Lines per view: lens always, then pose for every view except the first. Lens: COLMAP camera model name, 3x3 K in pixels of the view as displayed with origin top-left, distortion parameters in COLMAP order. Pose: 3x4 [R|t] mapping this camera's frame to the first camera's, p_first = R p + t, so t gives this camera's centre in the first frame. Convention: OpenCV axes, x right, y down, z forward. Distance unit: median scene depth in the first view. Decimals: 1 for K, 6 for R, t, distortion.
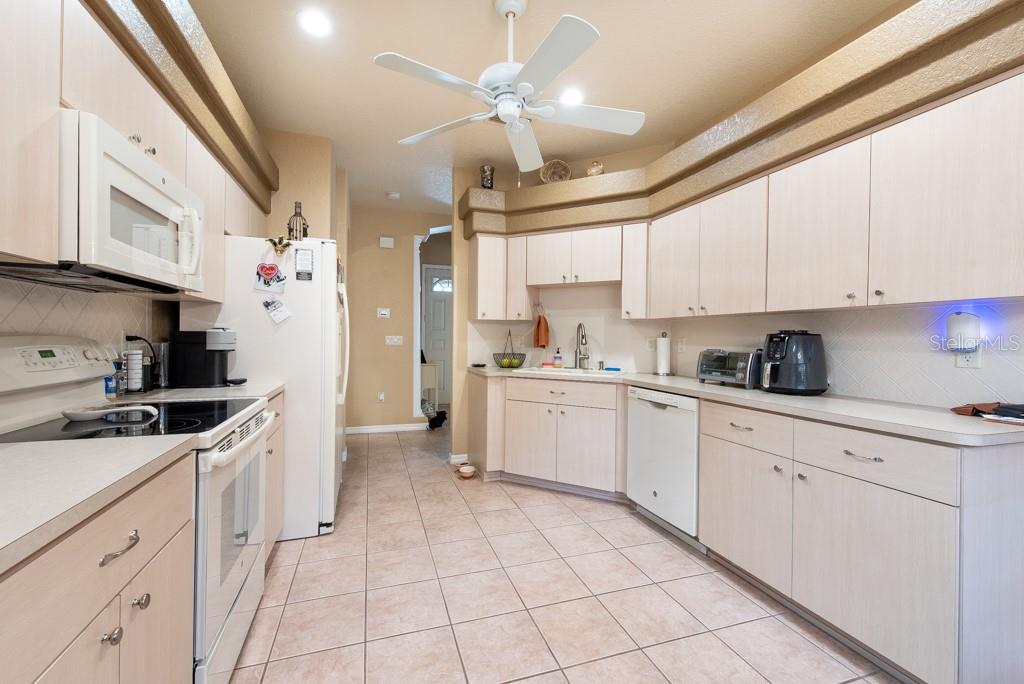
lens RADIAL K [[409.0, 0, 503.3], [0, 409.0, 342.3], [0, 0, 1]] dist [0.014014, -0.002455]
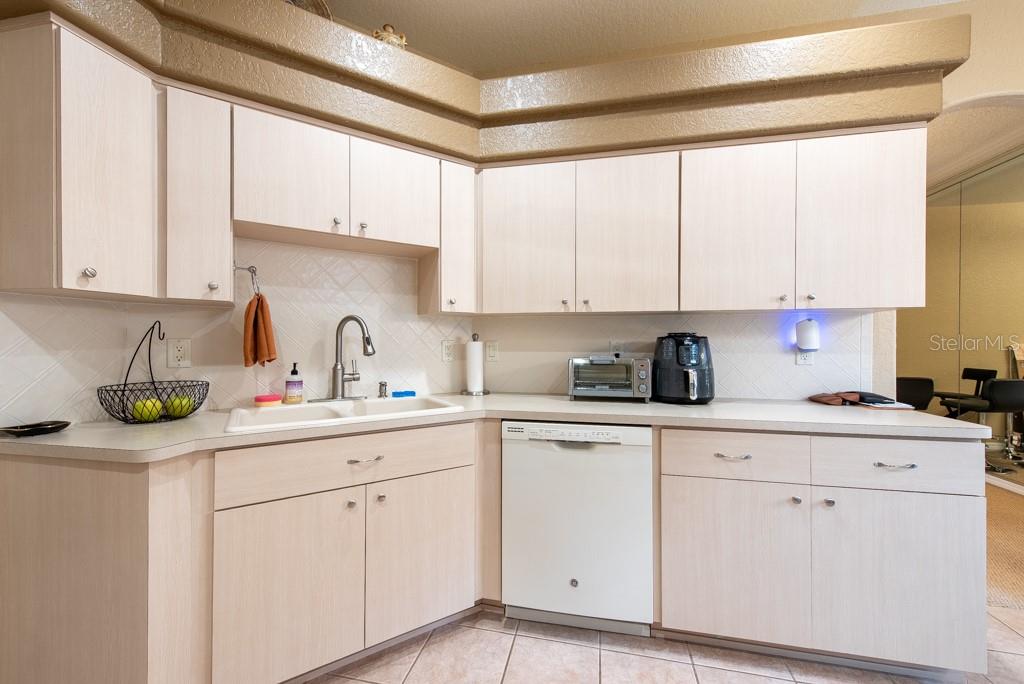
lens RADIAL K [[409.0, 0, 509.3], [0, 409.0, 342.4], [0, 0, 1]] dist [0.014014, -0.002455]
pose [[0.504103, -0.011843, 0.863562, -0.238097], [0.013567, 0.999891, 0.005793, -0.016023], [-0.863537, 0.008795, 0.504209, 0.760939]]
